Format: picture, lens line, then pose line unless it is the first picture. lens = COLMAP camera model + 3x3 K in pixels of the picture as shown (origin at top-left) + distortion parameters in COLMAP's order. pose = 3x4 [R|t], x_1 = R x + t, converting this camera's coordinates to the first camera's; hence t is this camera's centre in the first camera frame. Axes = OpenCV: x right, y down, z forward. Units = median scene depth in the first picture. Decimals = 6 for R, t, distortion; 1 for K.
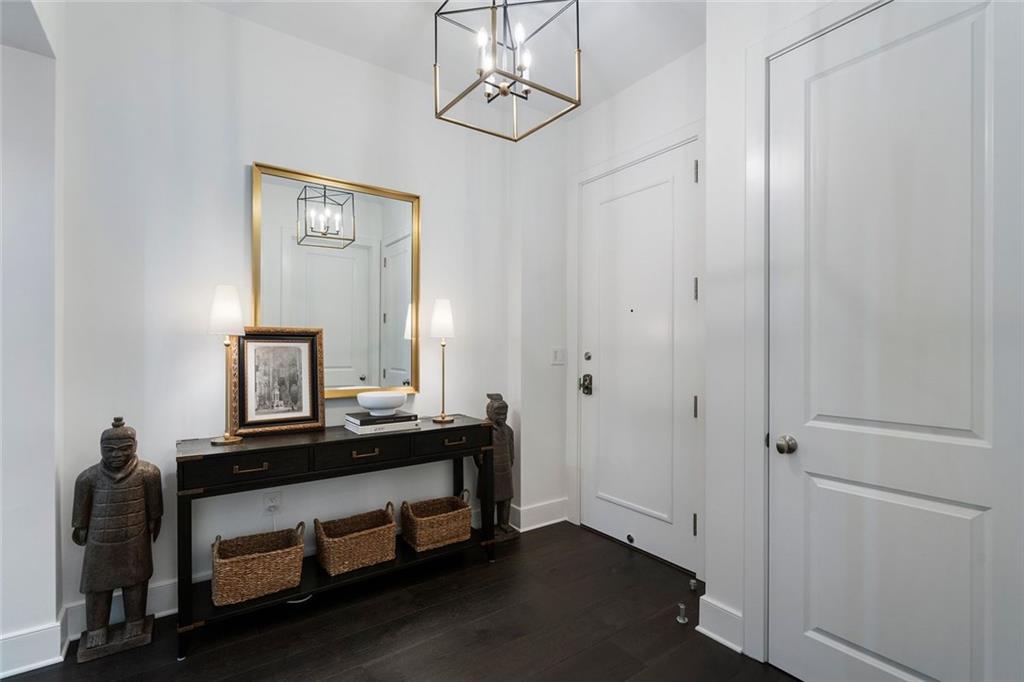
lens RADIAL K [[473.0, 0, 504.1], [0, 473.0, 348.0], [0, 0, 1]] dist [-0.002965, 0.001394]
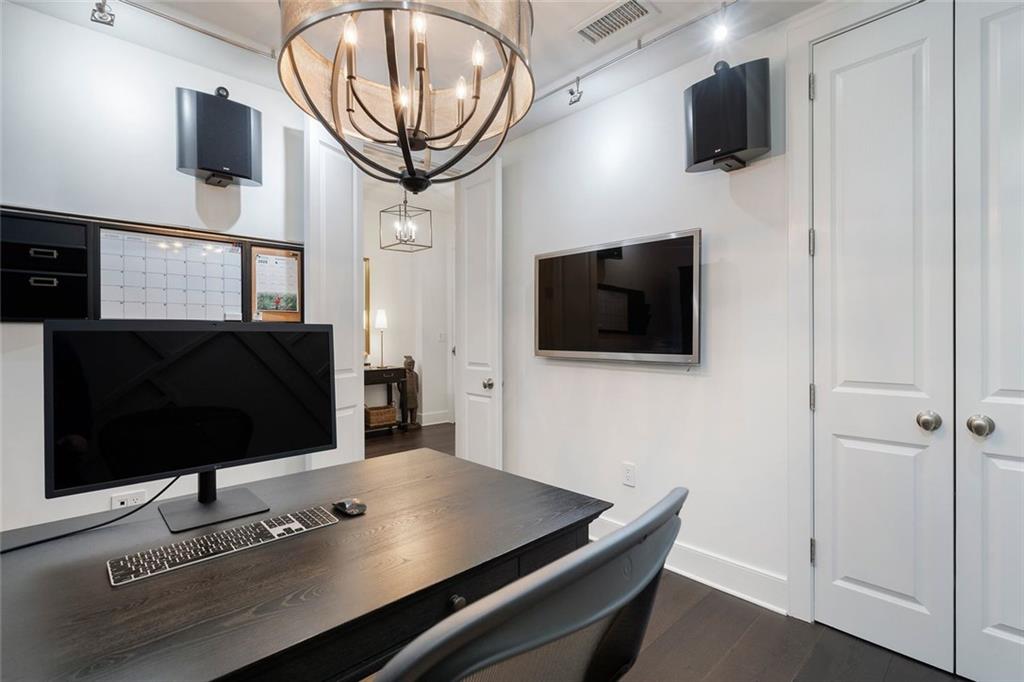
lens RADIAL K [[473.0, 0, 502.1], [0, 473.0, 339.5], [0, 0, 1]] dist [-0.002965, 0.001394]
pose [[0.989431, -0.009300, 0.144706, 0.086678], [0.008087, 0.999927, 0.008969, 0.014844], [-0.144779, -0.007704, 0.989434, -1.048881]]
